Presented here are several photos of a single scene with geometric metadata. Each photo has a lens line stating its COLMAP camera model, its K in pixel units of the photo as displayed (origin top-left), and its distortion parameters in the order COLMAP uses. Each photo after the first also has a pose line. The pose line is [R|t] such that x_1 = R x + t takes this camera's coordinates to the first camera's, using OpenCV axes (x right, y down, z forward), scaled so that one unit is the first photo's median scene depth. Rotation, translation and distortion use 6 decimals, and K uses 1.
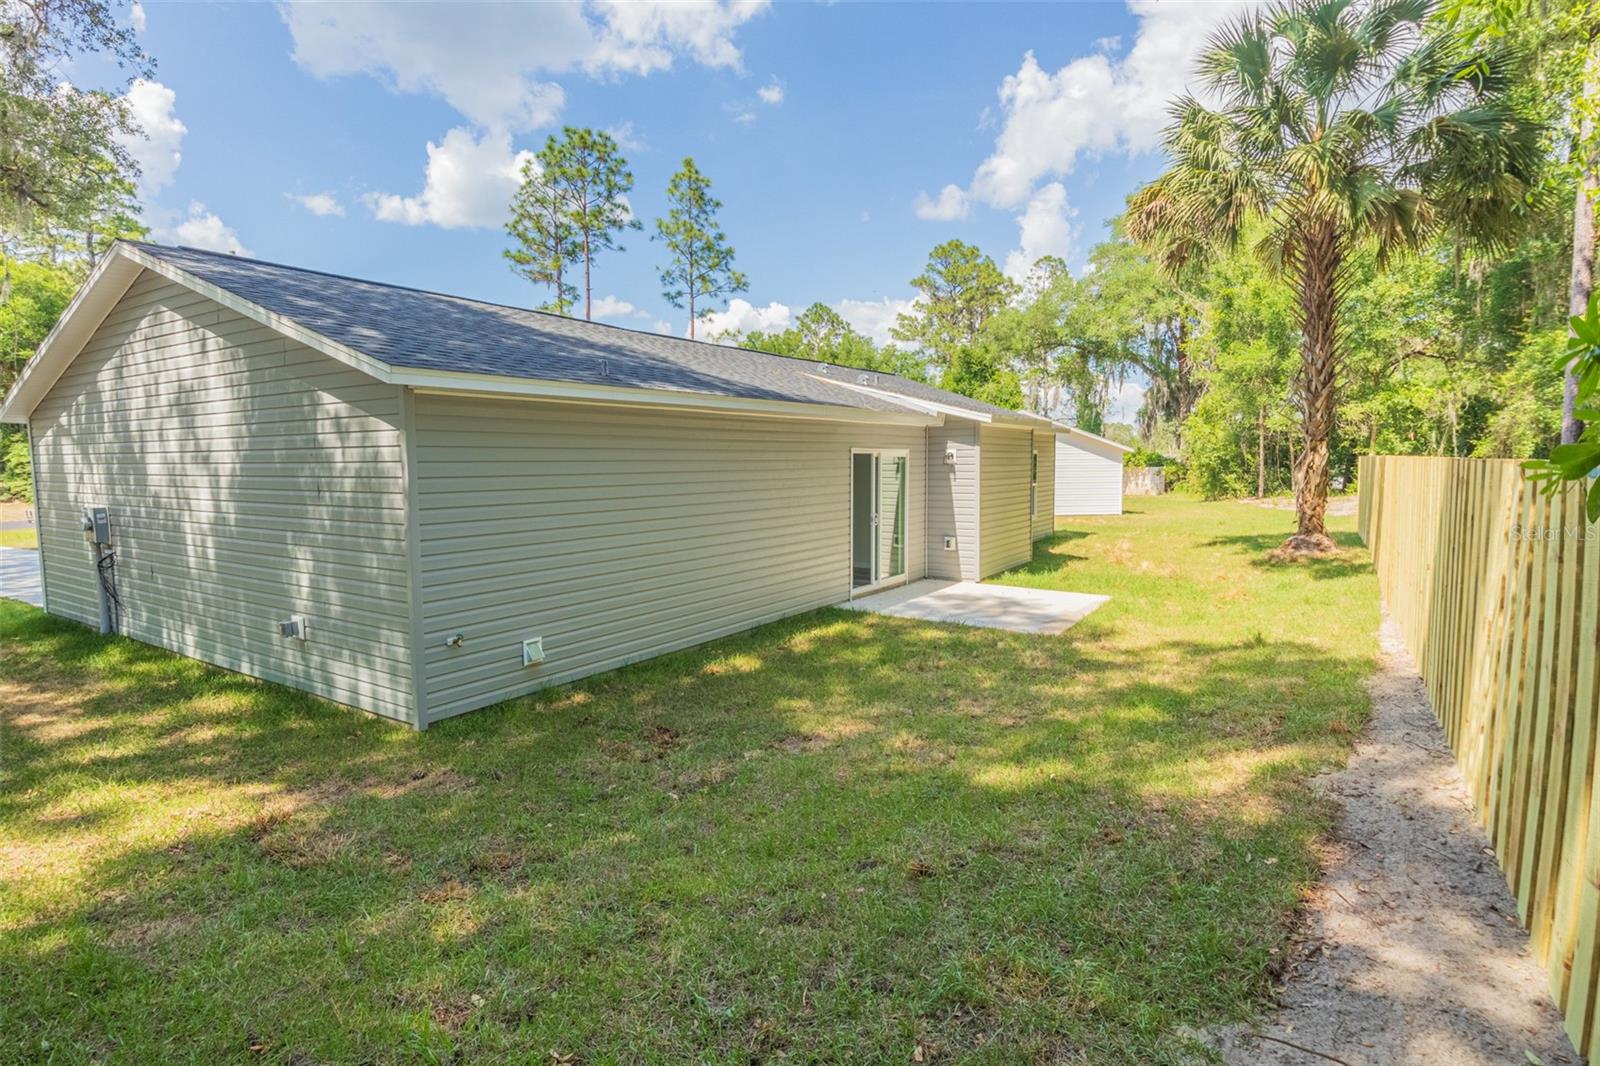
lens RADIAL K [[798.9, 0, 804.3], [0, 798.9, 523.6], [0, 0, 1]] dist [-0.025982, -0.000897]
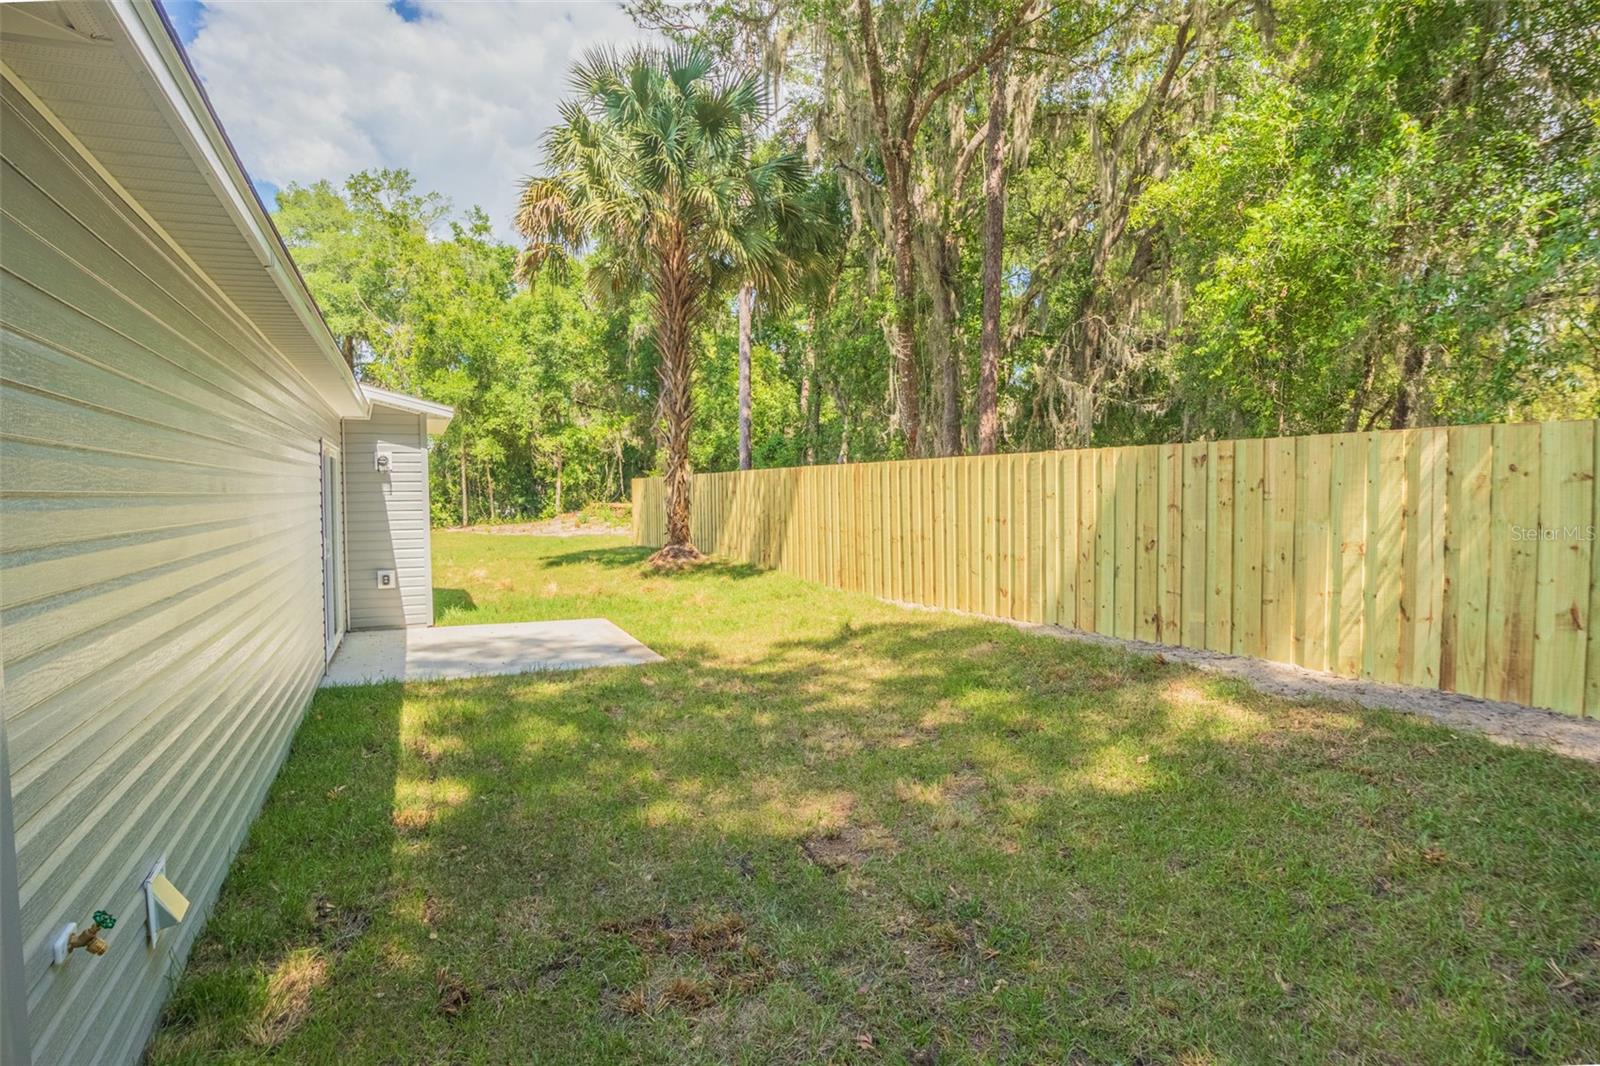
lens RADIAL K [[818.5, 0, 802.7], [0, 818.5, 522.9], [0, 0, 1]] dist [-0.022790, -0.002780]
pose [[0.542015, -0.031279, 0.839786, -0.421097], [0.069962, 0.997518, -0.008001, 0.010663], [-0.837451, 0.063090, 0.542858, 0.476506]]
